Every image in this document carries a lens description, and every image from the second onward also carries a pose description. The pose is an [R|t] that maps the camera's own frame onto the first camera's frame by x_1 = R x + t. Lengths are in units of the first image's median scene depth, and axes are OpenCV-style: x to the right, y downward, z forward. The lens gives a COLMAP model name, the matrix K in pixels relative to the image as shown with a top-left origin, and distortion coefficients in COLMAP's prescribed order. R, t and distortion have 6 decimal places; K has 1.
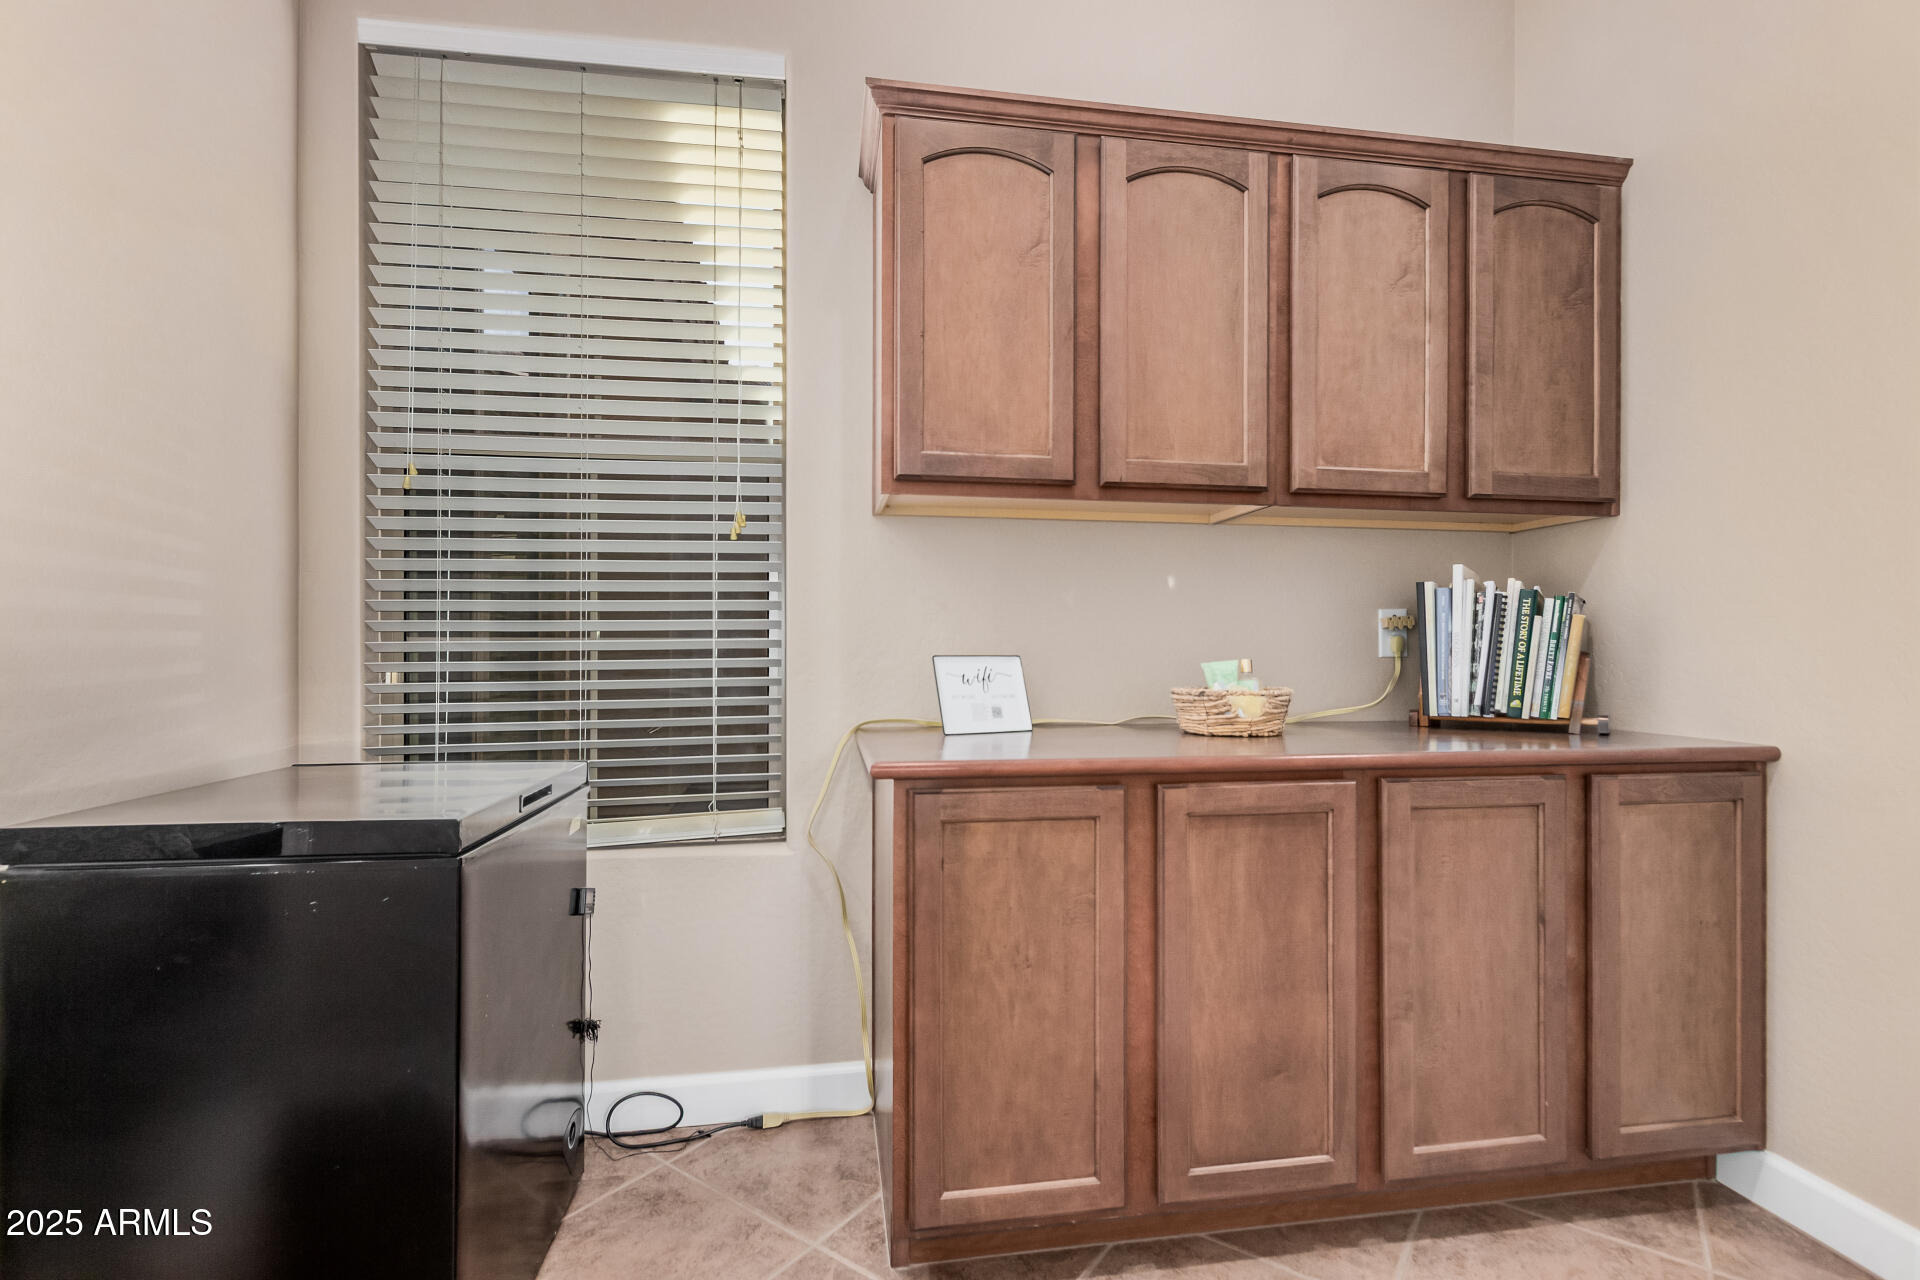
lens RADIAL K [[879.7, 0, 962.7], [0, 879.7, 646.7], [0, 0, 1]] dist [0.011704, -0.004354]
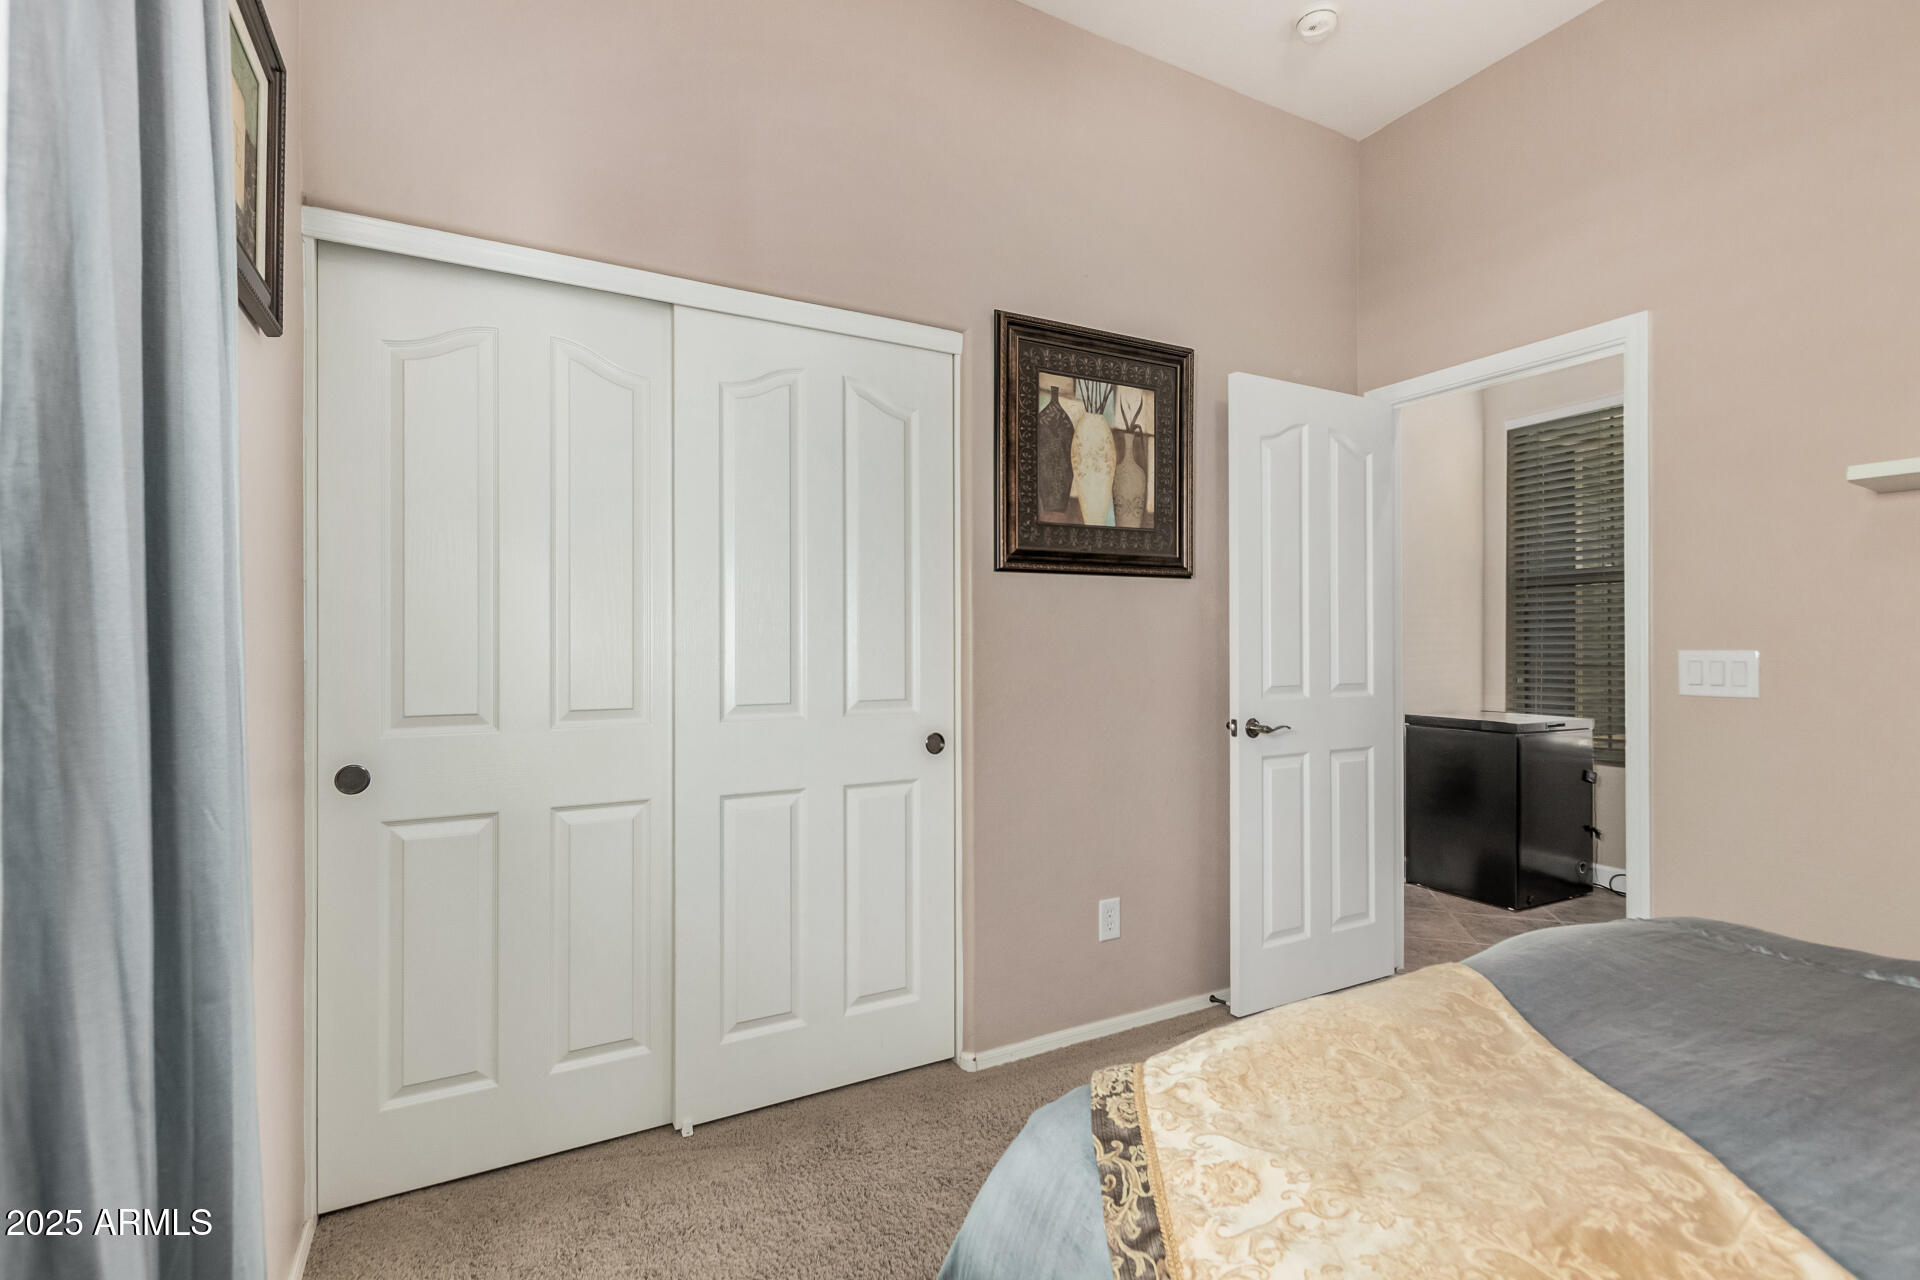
lens RADIAL K [[879.7, 0, 959.1], [0, 879.7, 646.4], [0, 0, 1]] dist [0.011704, -0.004354]
pose [[0.343493, 0.004119, -0.939146, 1.134634], [0.001078, 0.999988, 0.004781, -0.074318], [0.939155, -0.002655, 0.343484, -1.318032]]
